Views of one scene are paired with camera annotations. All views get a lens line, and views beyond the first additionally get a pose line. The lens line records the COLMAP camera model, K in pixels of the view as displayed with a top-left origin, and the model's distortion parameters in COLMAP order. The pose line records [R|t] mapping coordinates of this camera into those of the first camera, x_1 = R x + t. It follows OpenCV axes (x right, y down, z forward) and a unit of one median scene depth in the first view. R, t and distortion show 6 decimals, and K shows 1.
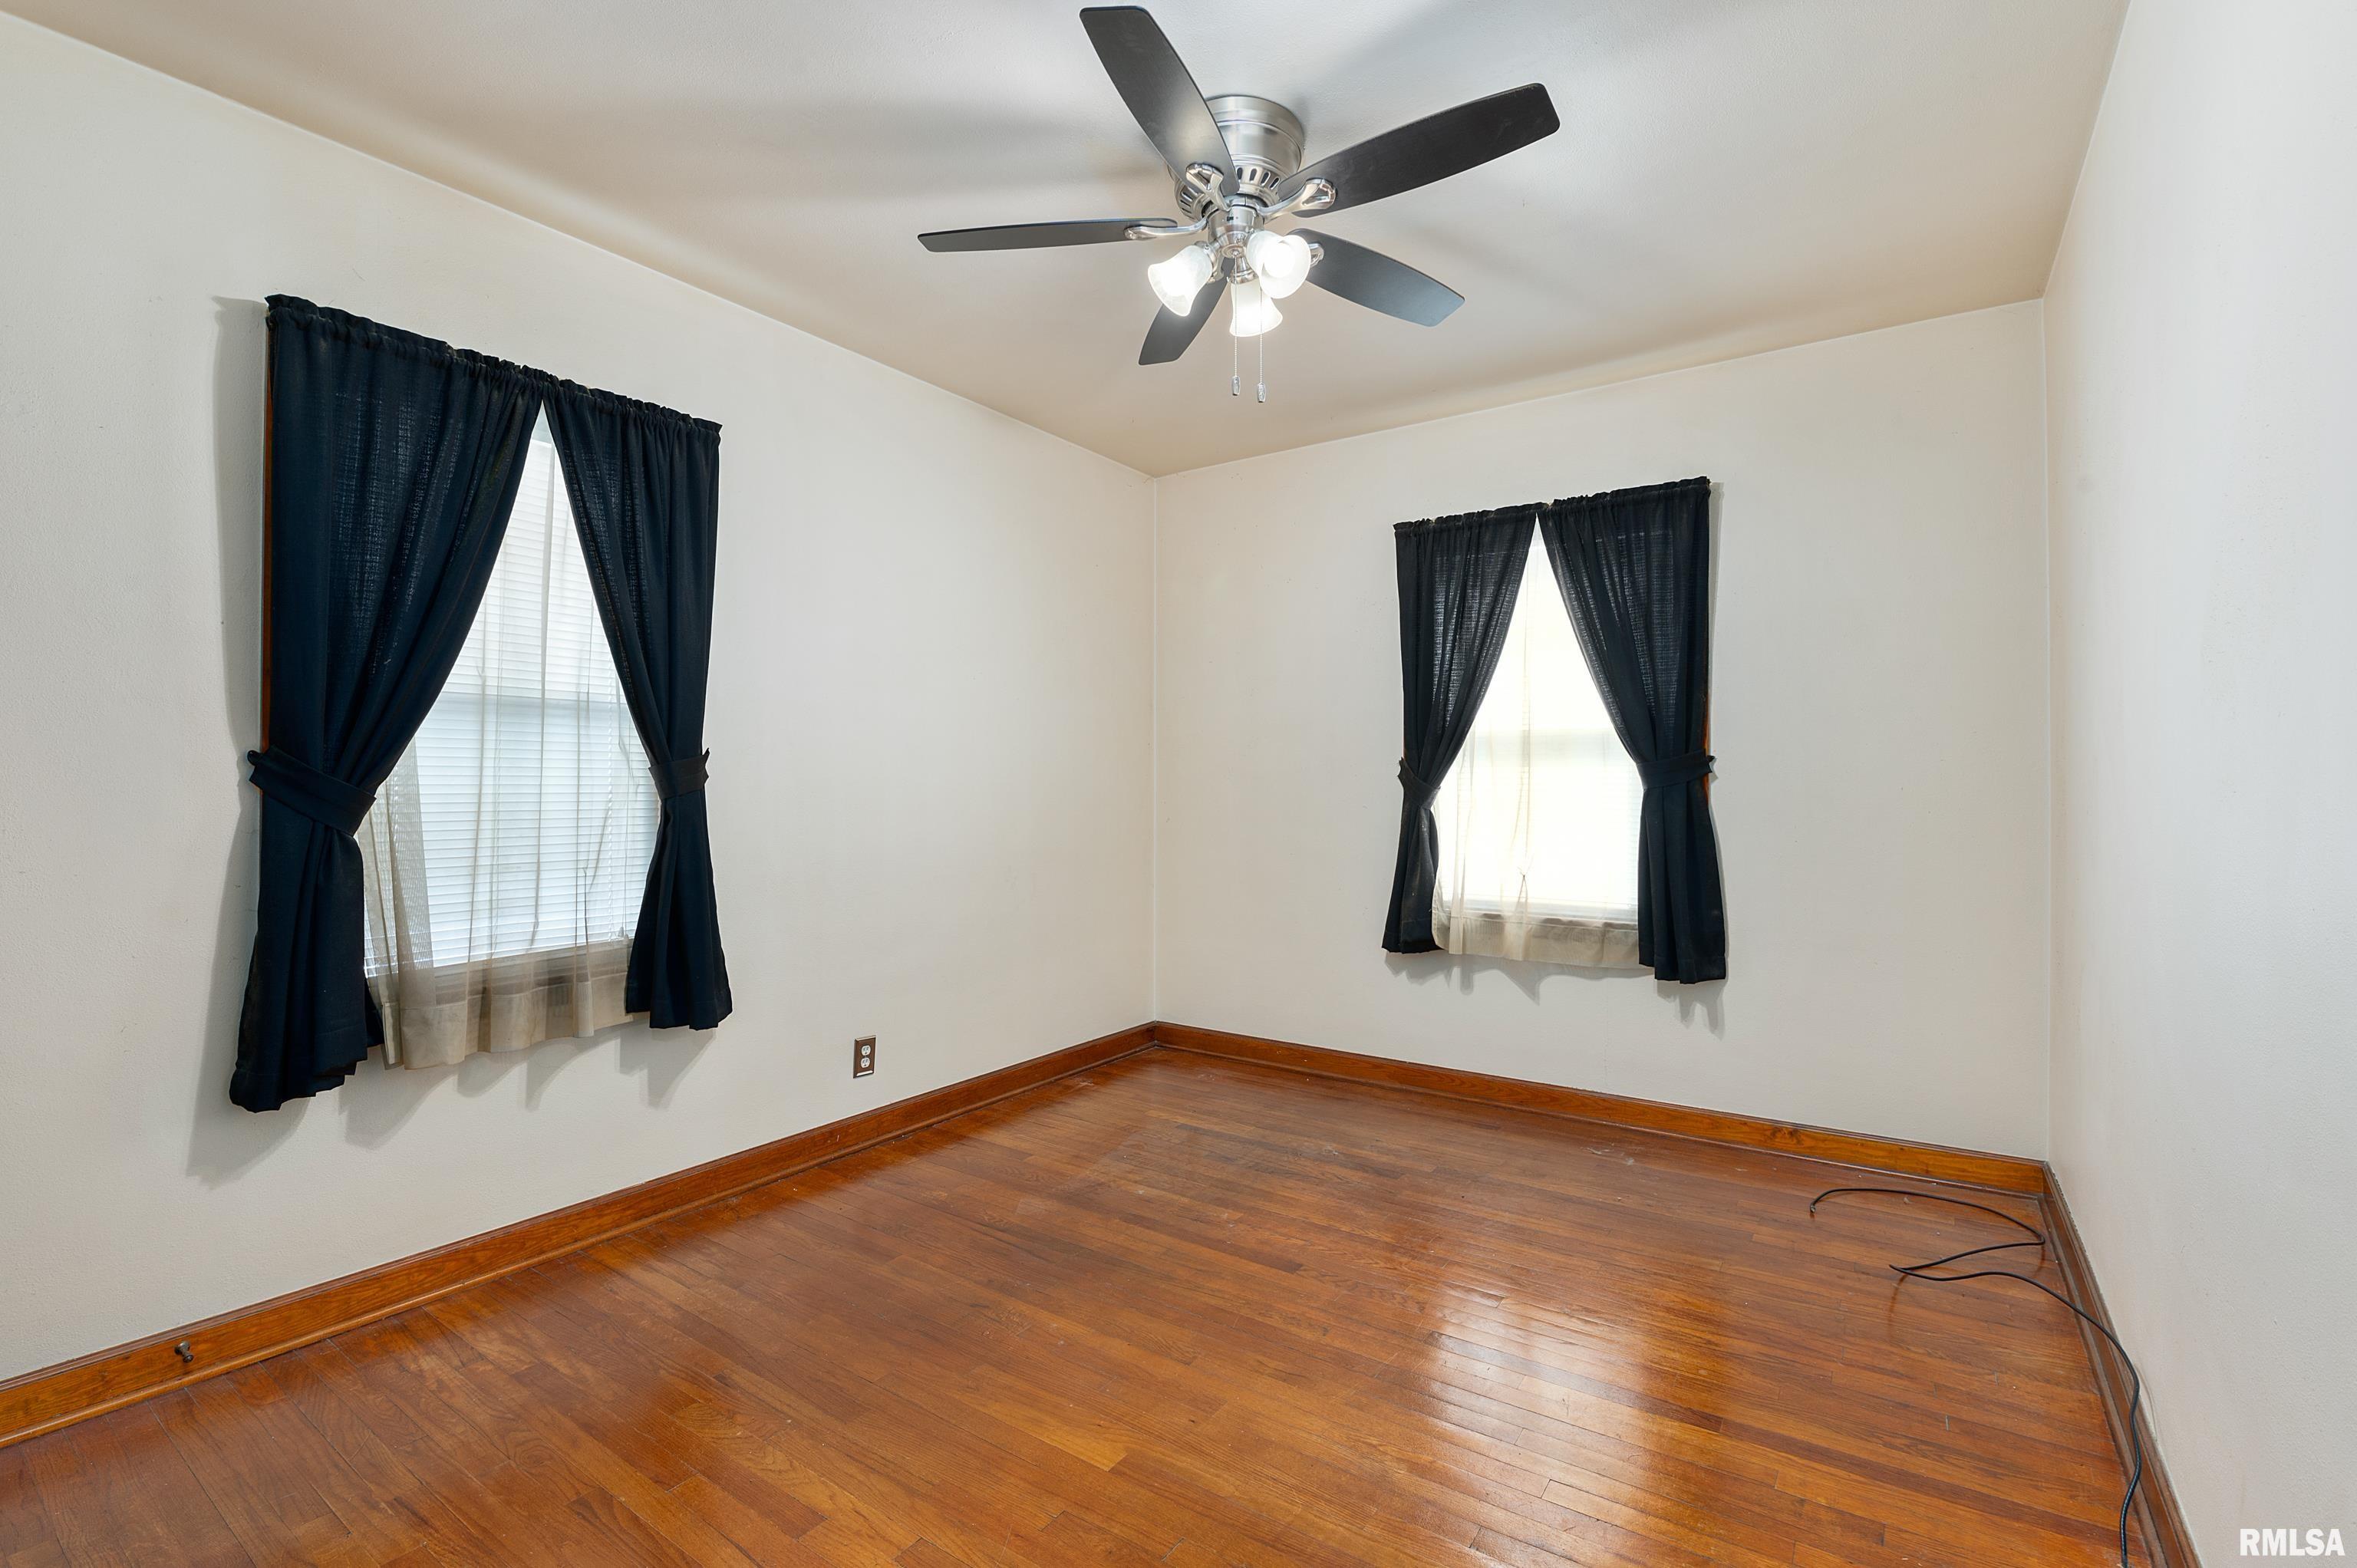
lens RADIAL K [[1036.0, 0, 1178.8], [0, 1036.0, 784.6], [0, 0, 1]] dist [-0.015876, -0.001819]
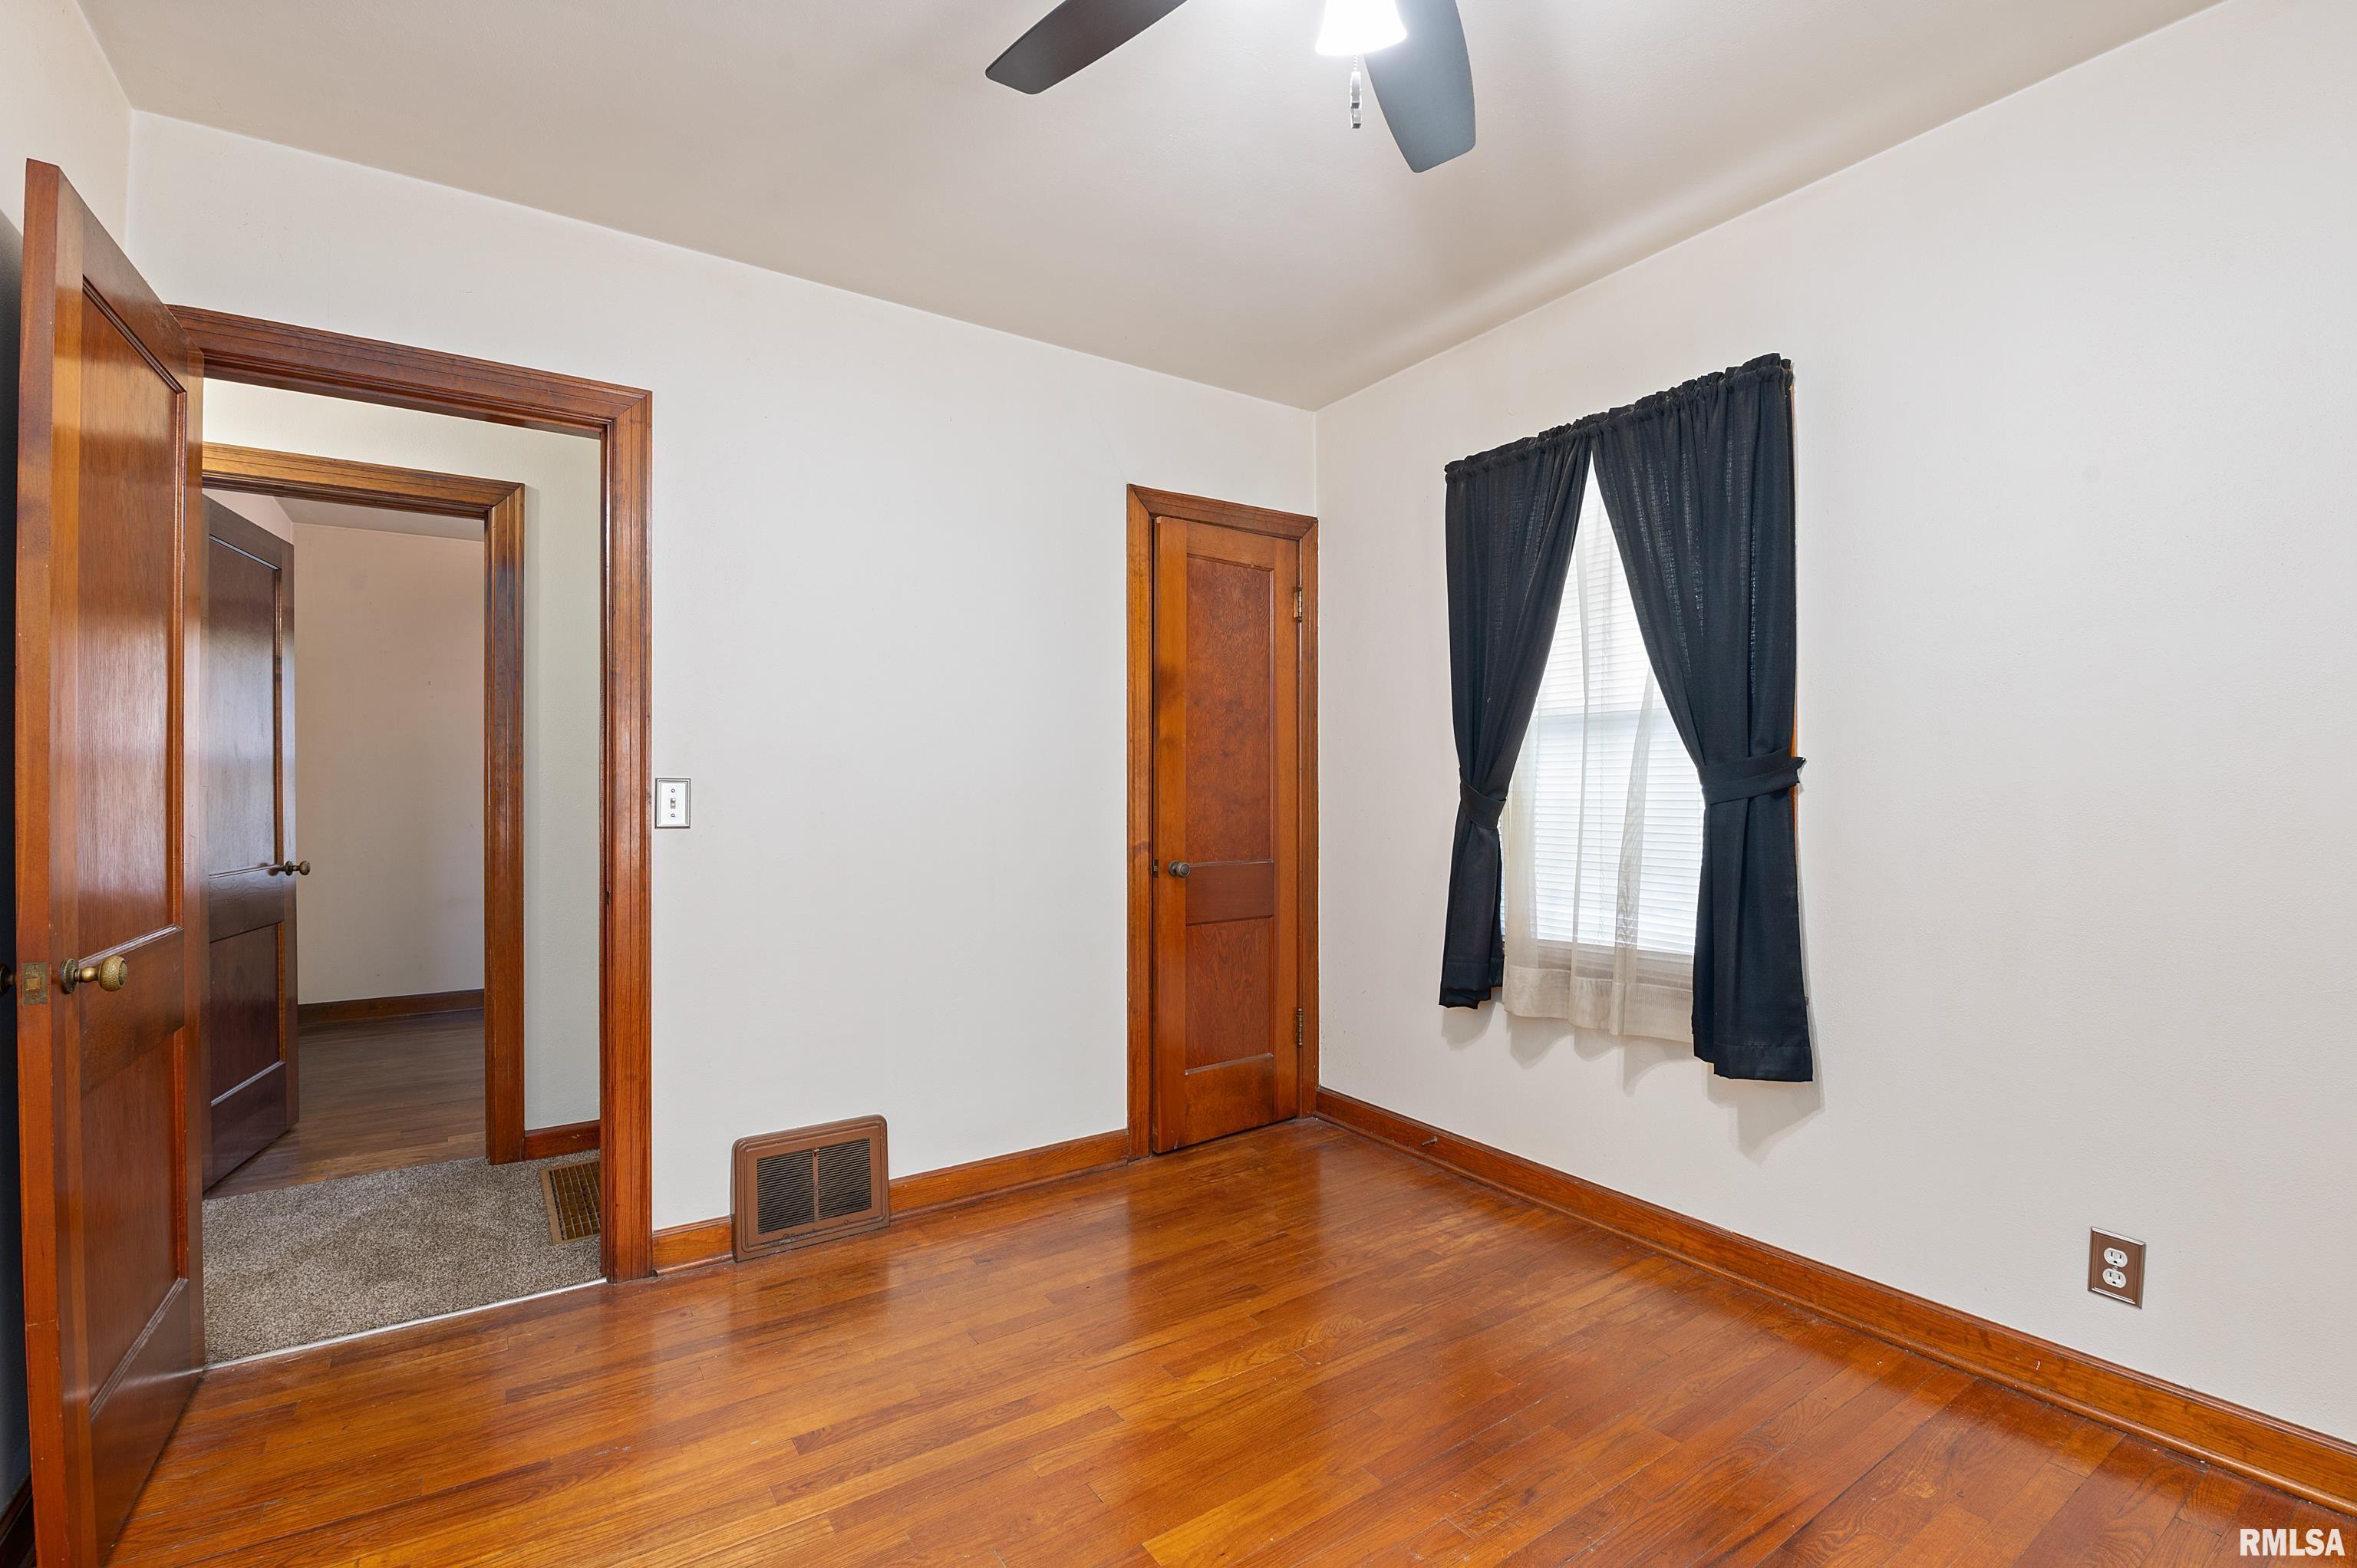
lens RADIAL K [[1036.0, 0, 1186.9], [0, 1036.0, 781.3], [0, 0, 1]] dist [-0.015876, -0.001819]
pose [[-0.350945, -0.000581, -0.936396, 0.545311], [-0.001274, 0.999999, -0.000143, -0.009801], [0.936395, 0.001143, -0.350945, 0.951248]]
